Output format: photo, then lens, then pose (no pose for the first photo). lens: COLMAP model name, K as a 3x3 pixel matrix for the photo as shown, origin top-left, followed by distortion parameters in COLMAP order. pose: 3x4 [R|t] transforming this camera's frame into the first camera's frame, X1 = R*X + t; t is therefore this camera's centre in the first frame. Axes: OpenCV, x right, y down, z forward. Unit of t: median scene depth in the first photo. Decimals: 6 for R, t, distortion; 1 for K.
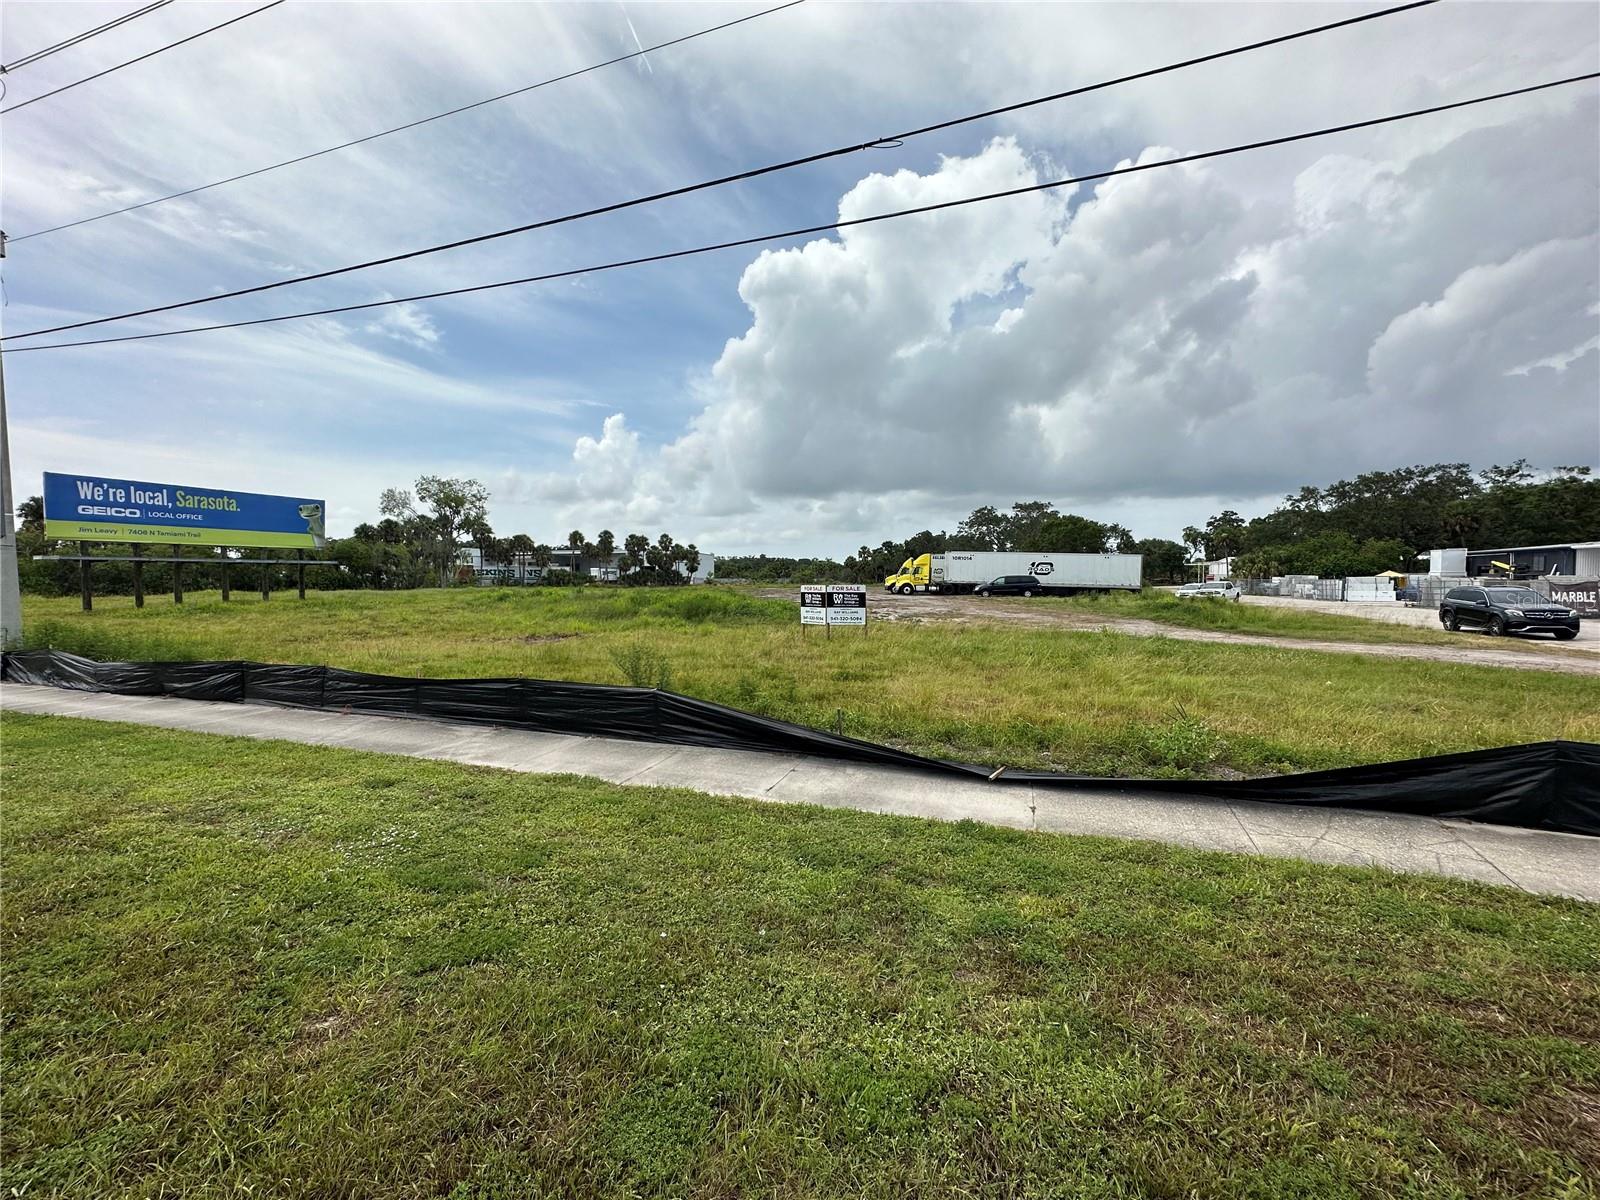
lens RADIAL K [[643.4, 0, 803.2], [0, 643.4, 571.0], [0, 0, 1]] dist [0.002710, 0.000659]
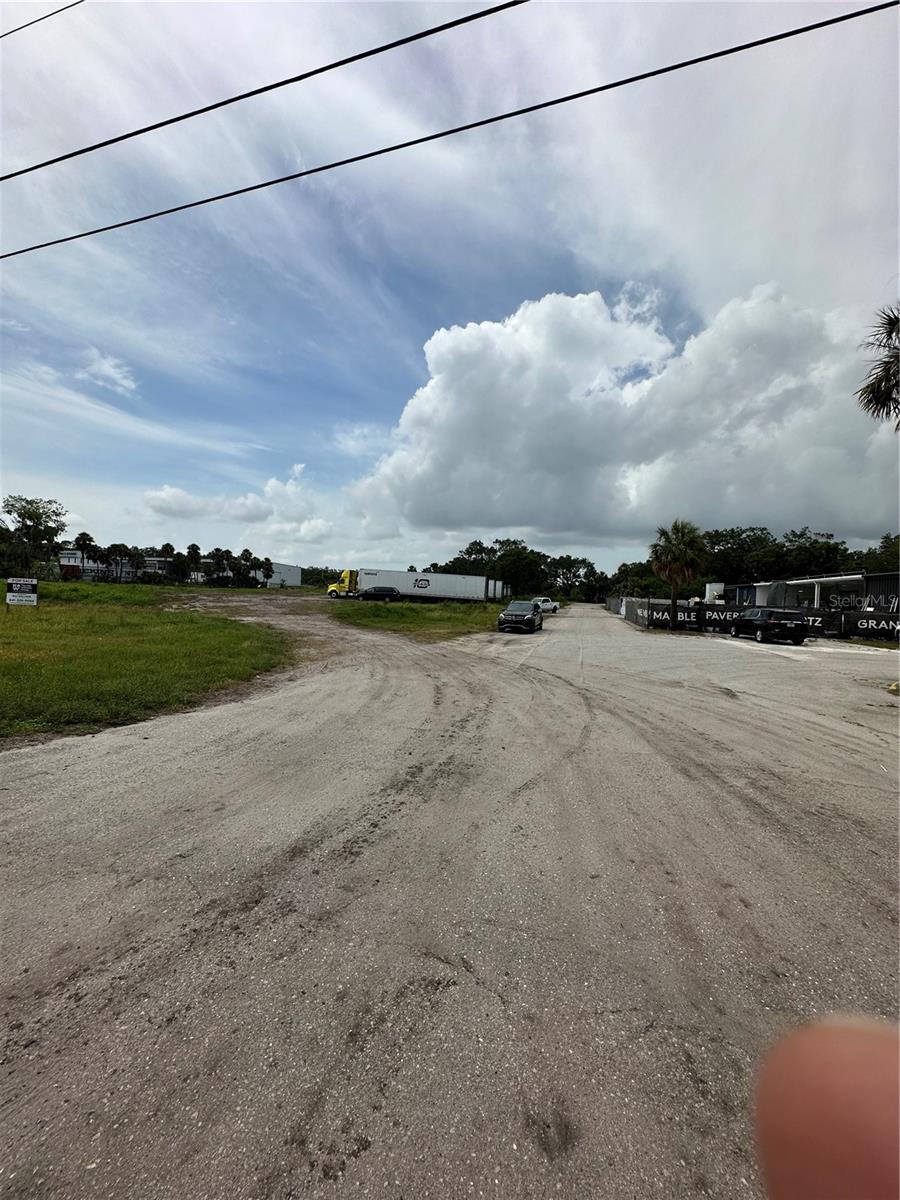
lens RADIAL K [[482.6, 0, 473.1], [0, 482.6, 599.8], [0, 0, 1]] dist [0.002710, 0.000659]
pose [[0.996169, 0.041435, 0.077004, 0.190439], [-0.043724, 0.998644, 0.028270, -0.001464], [-0.075729, -0.031529, 0.996630, -0.043760]]
